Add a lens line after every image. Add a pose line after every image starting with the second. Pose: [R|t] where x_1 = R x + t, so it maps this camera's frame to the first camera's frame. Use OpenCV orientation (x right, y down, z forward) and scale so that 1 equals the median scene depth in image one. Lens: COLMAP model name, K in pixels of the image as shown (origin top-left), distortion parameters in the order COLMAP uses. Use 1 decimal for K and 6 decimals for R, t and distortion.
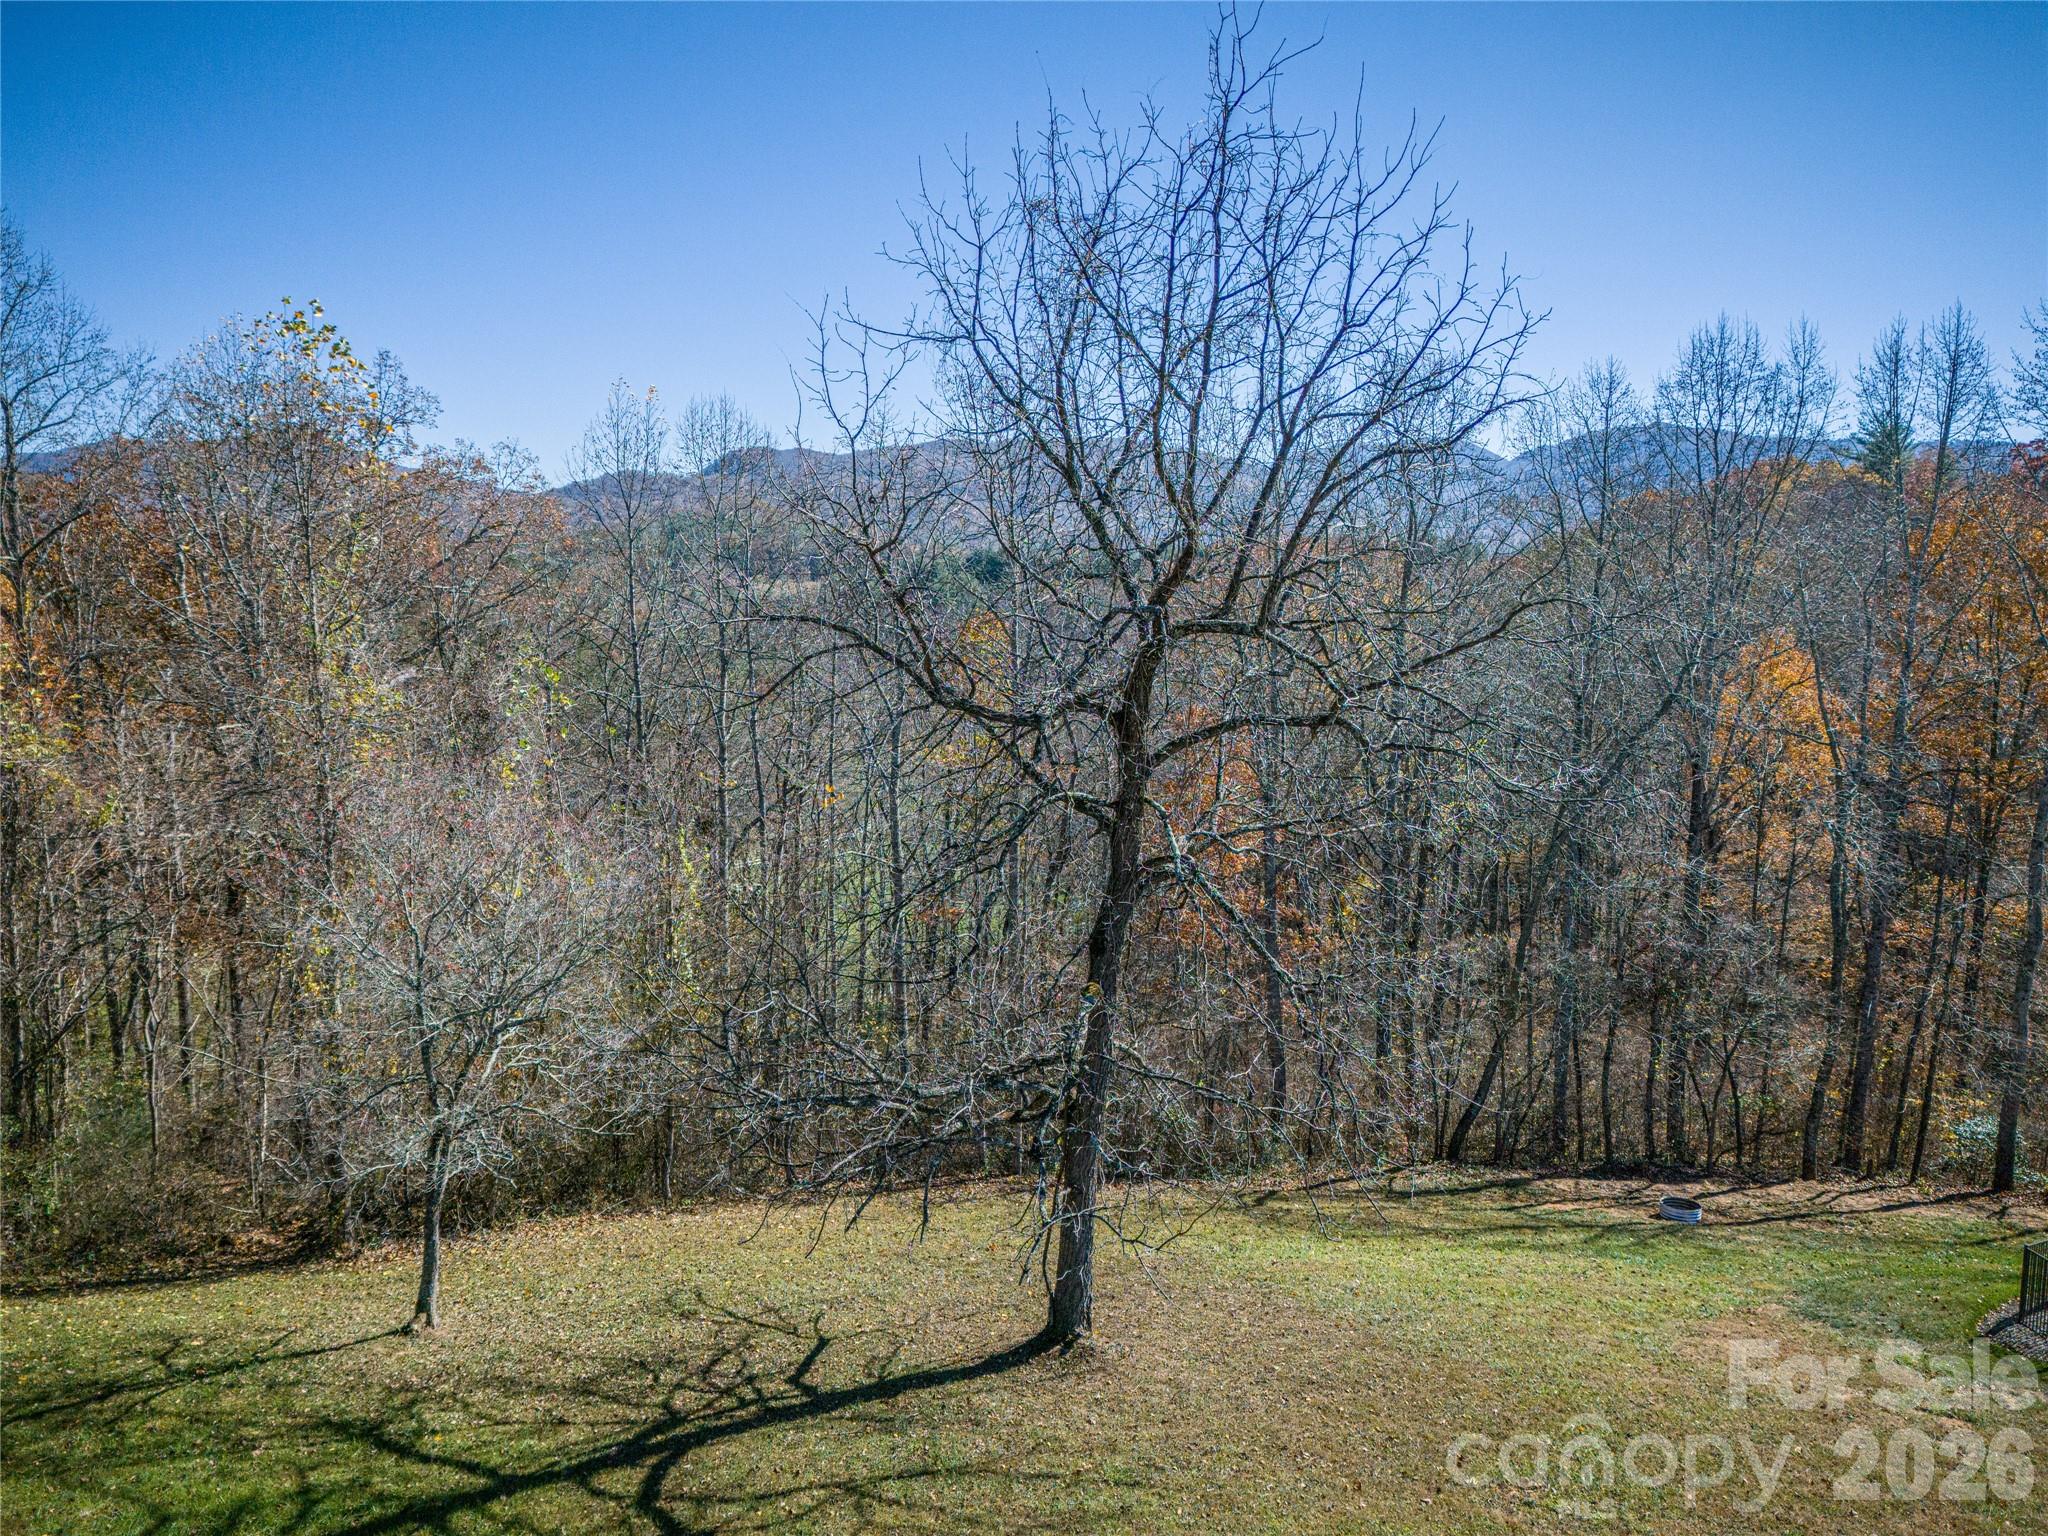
lens RADIAL K [[1482.1, 0, 1030.4], [0, 1482.1, 770.6], [0, 0, 1]] dist [0.062729, -0.056333]
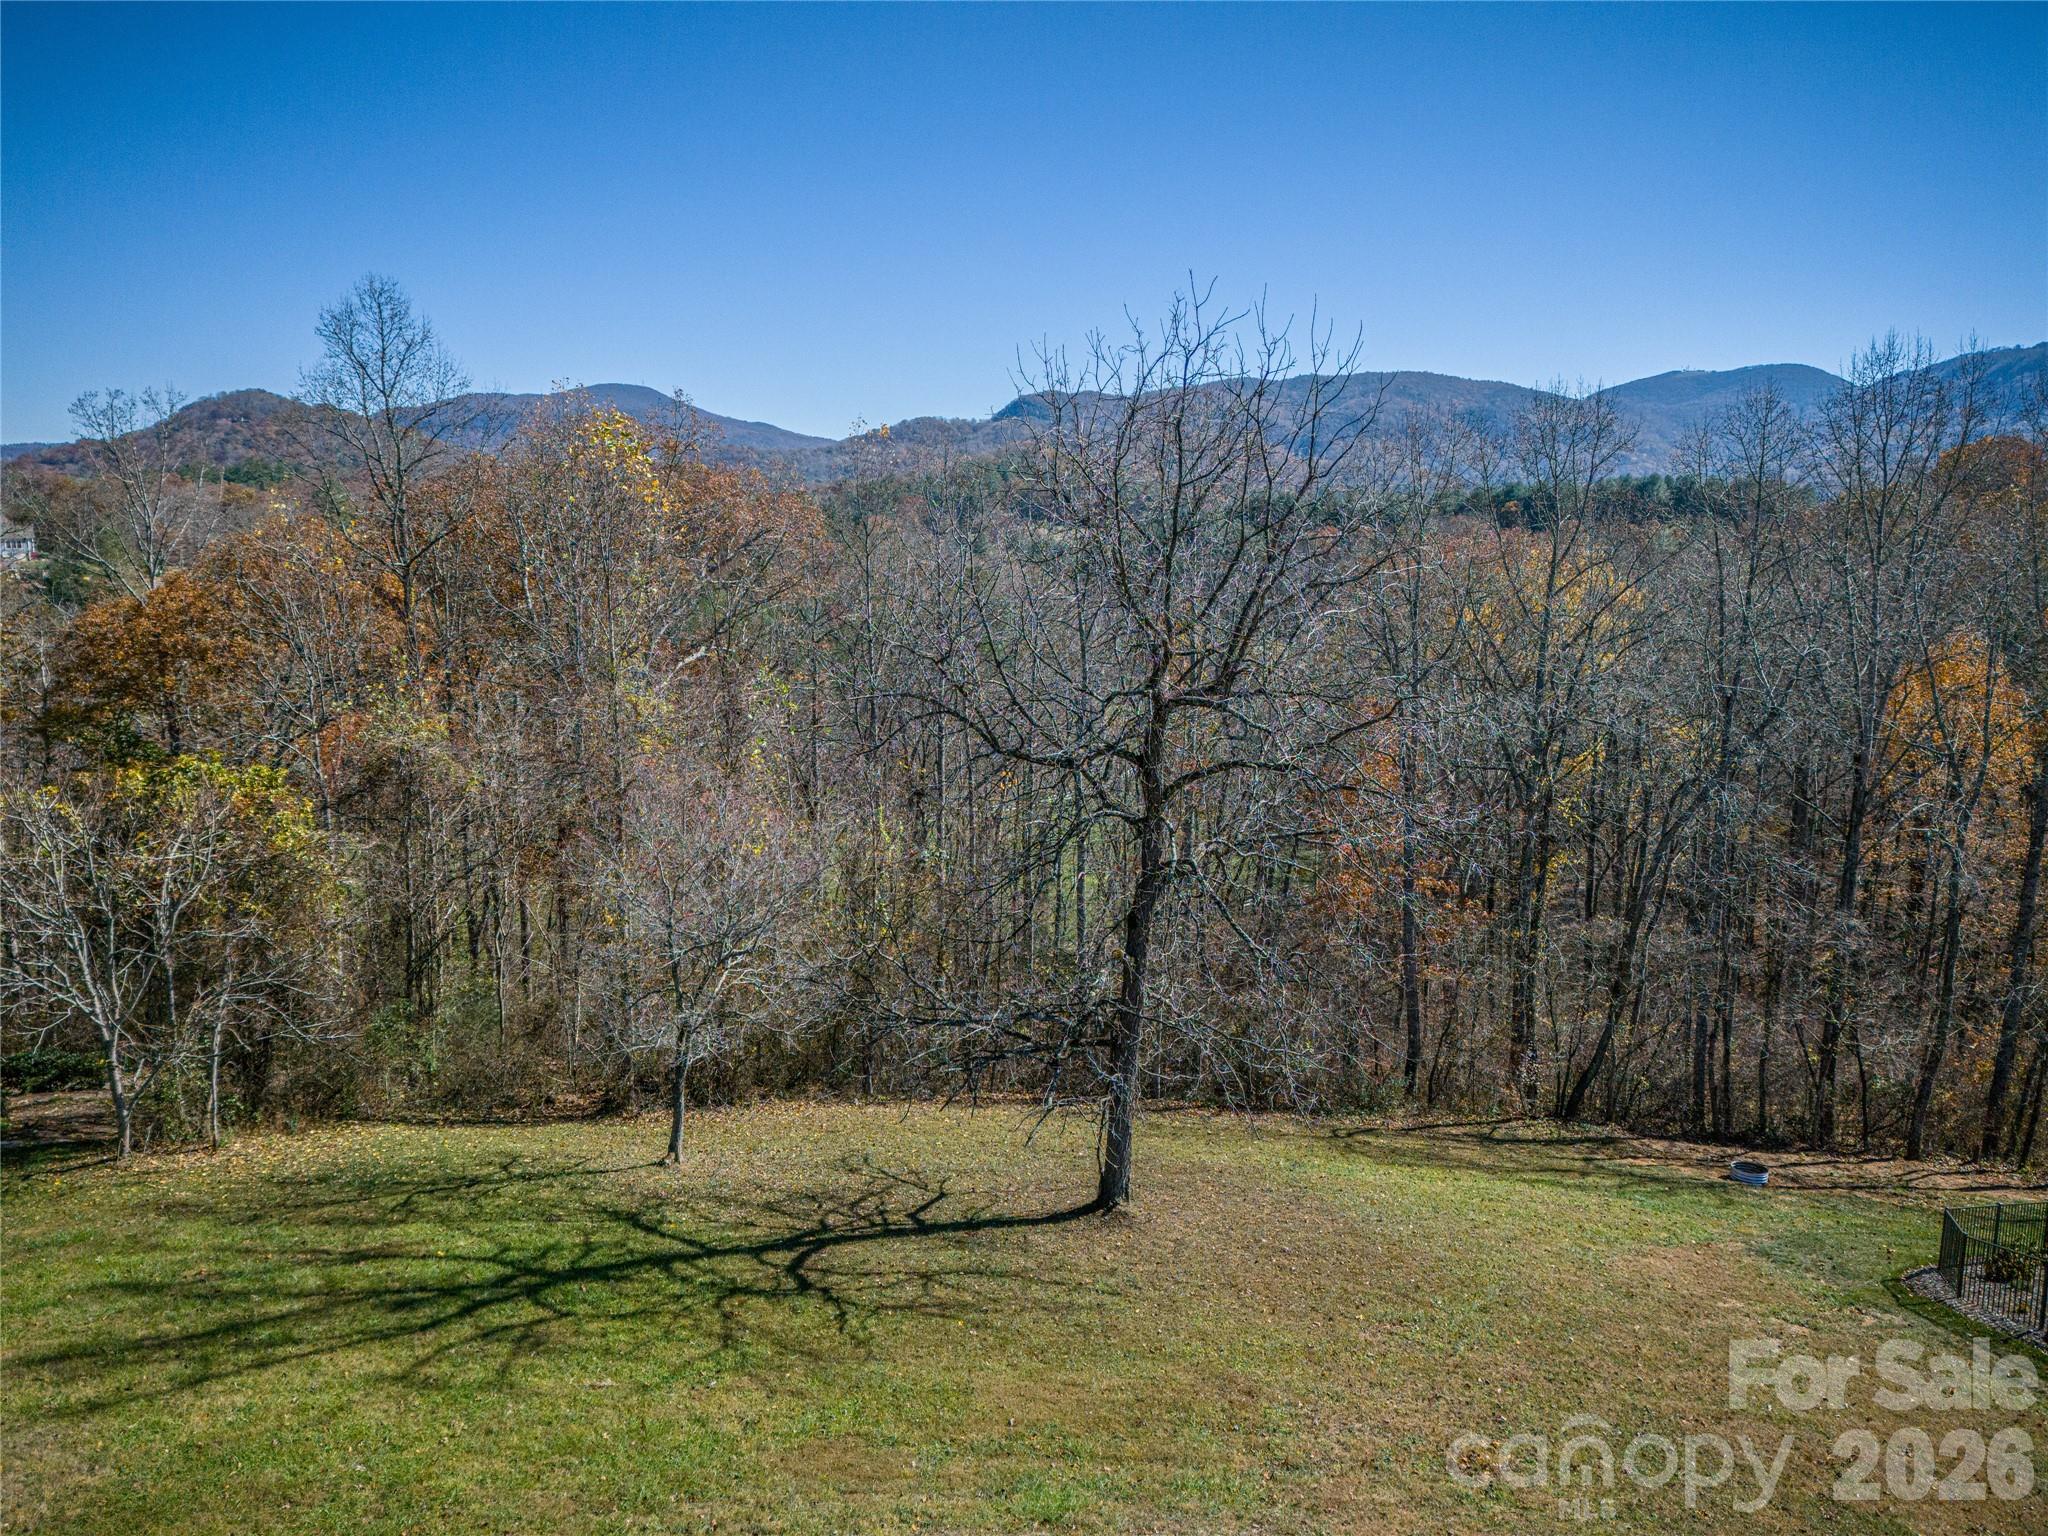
lens RADIAL K [[1482.1, 0, 1038.0], [0, 1482.1, 772.4], [0, 0, 1]] dist [0.062729, -0.056333]
pose [[0.982957, 0.030791, -0.181239, 0.181497], [-0.023706, 0.998873, 0.041129, -0.065572], [0.182301, -0.036132, 0.982579, -0.315484]]
